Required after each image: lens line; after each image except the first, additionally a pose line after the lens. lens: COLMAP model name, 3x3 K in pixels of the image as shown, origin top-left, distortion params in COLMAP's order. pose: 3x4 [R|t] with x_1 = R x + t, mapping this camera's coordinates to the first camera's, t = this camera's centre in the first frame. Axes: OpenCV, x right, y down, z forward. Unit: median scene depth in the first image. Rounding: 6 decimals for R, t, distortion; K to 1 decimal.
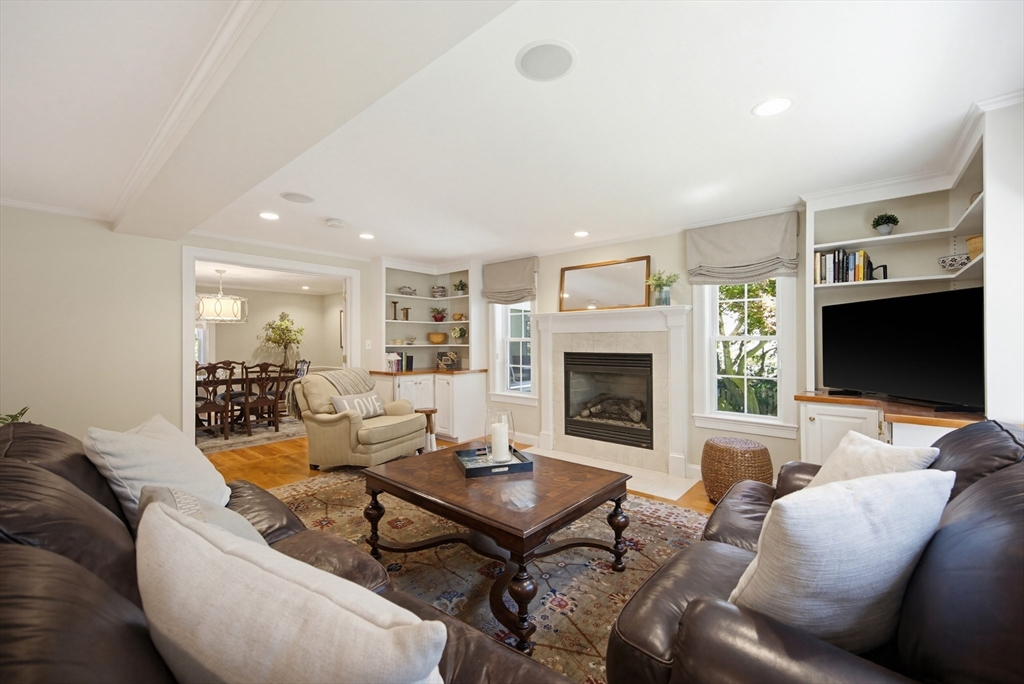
lens RADIAL K [[405.4, 0, 514.5], [0, 405.4, 343.4], [0, 0, 1]] dist [0.001647, -0.000267]
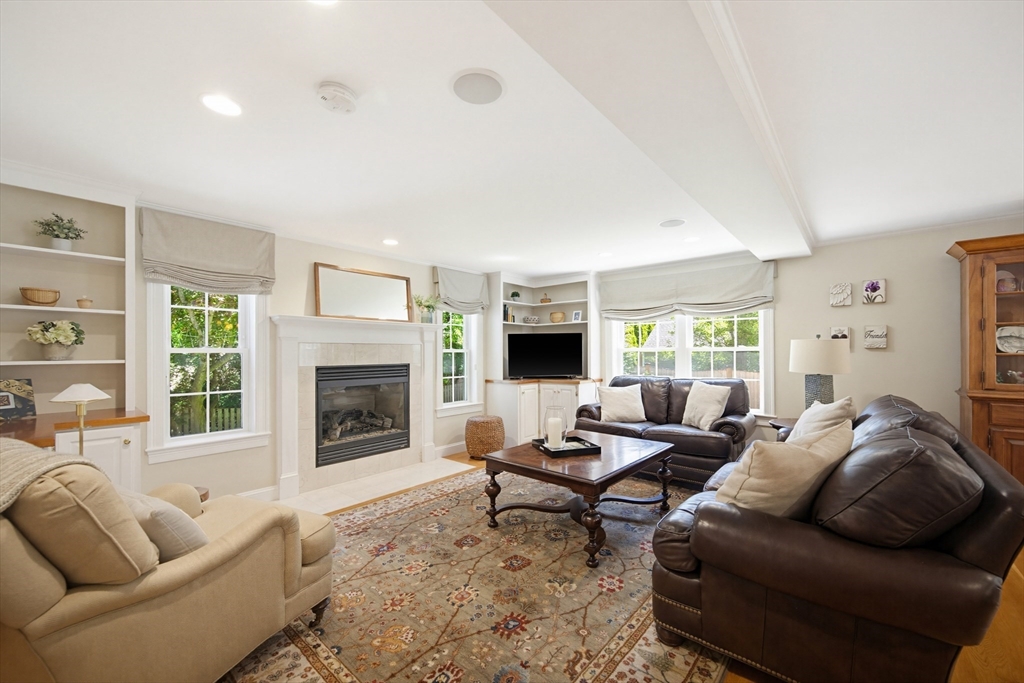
lens RADIAL K [[405.4, 0, 514.0], [0, 405.4, 346.8], [0, 0, 1]] dist [0.001647, -0.000267]
pose [[0.001008, 0.016659, 0.999861, -0.803364], [0.008696, 0.999823, -0.016668, -0.000290], [-0.999962, 0.008711, 0.000863, 0.699463]]
